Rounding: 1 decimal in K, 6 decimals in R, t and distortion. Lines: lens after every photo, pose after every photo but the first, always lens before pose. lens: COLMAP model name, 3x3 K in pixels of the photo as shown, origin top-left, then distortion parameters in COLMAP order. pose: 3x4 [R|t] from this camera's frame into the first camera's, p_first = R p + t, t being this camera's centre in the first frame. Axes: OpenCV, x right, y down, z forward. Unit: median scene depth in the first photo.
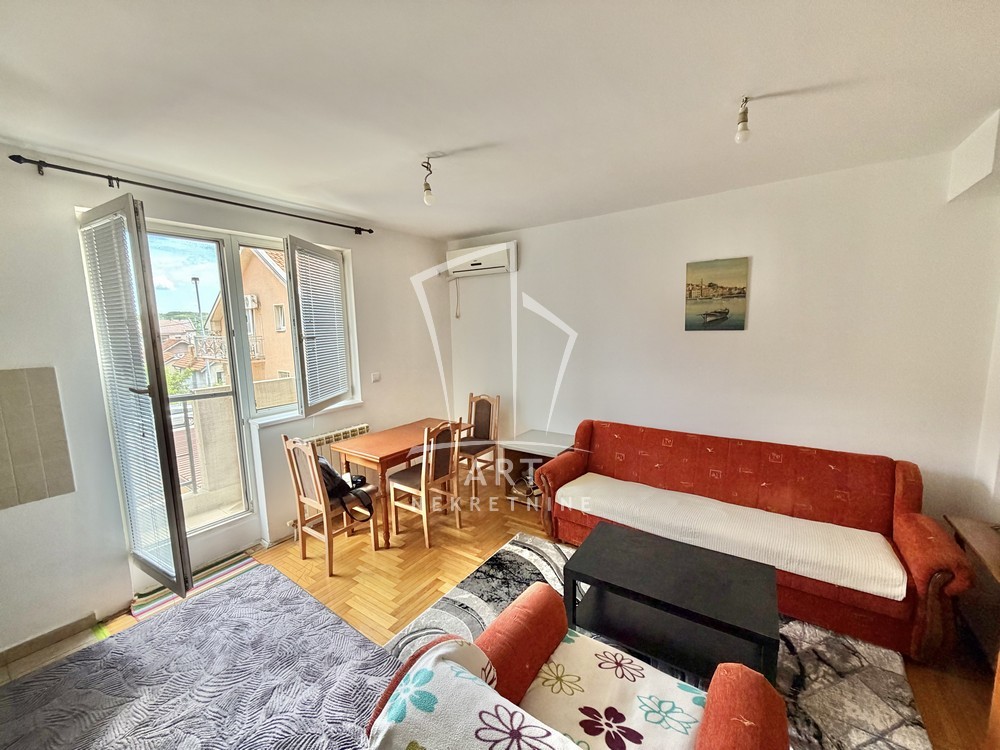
lens RADIAL K [[399.9, 0, 502.8], [0, 399.9, 376.0], [0, 0, 1]] dist [0.000020, -0.000136]
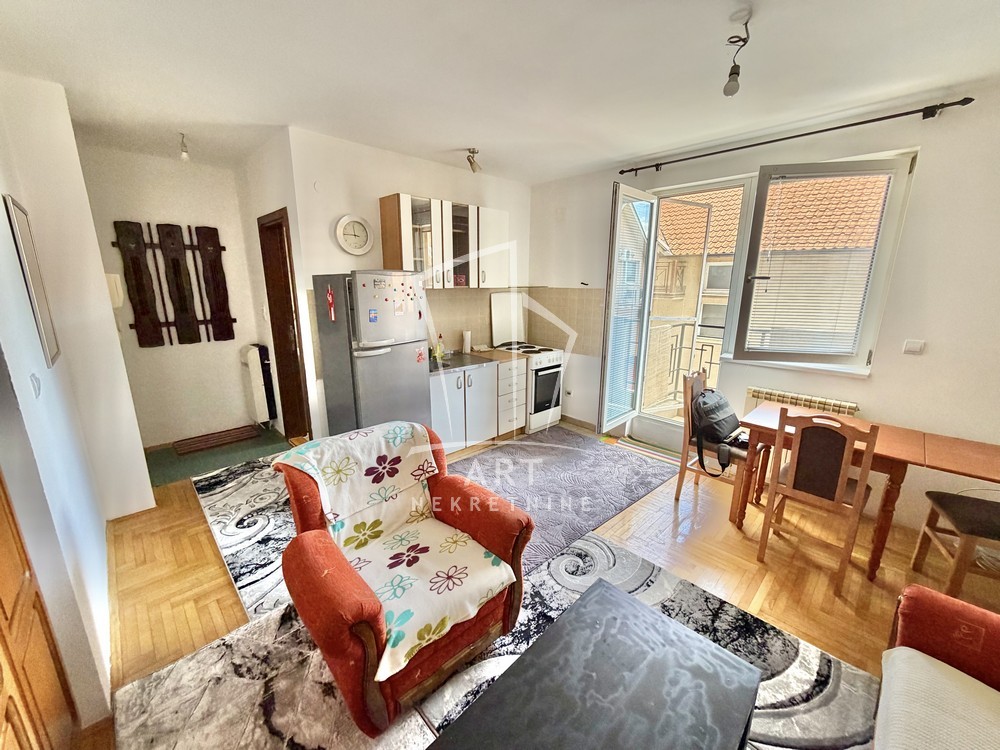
lens RADIAL K [[399.9, 0, 502.8], [0, 399.9, 376.0], [0, 0, 1]] dist [0.000020, -0.000136]
pose [[-0.197887, 0.250383, -0.947707, 0.608933], [-0.129858, 0.951608, 0.278529, -0.063272], [0.971585, 0.178184, -0.155797, 0.640654]]
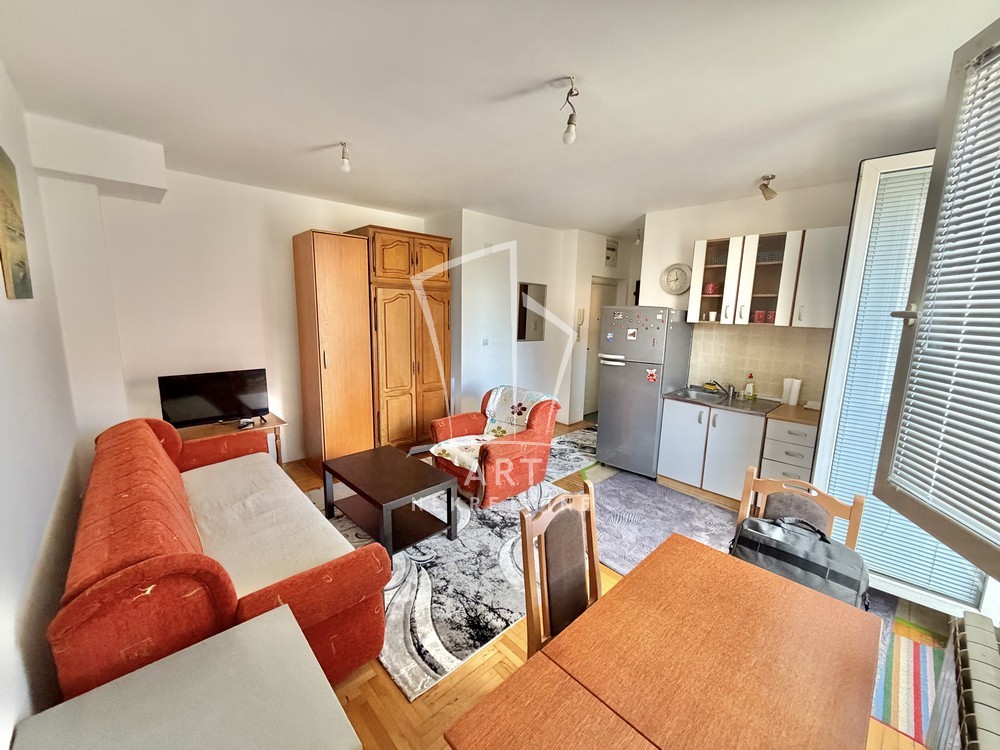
lens RADIAL K [[399.9, 0, 502.8], [0, 399.9, 376.0], [0, 0, 1]] dist [0.000020, -0.000136]
pose [[-0.976479, -0.036114, 0.212565, -0.195991], [0.027183, 0.957387, 0.287527, -0.170562], [-0.213891, 0.286543, -0.933887, 1.560255]]
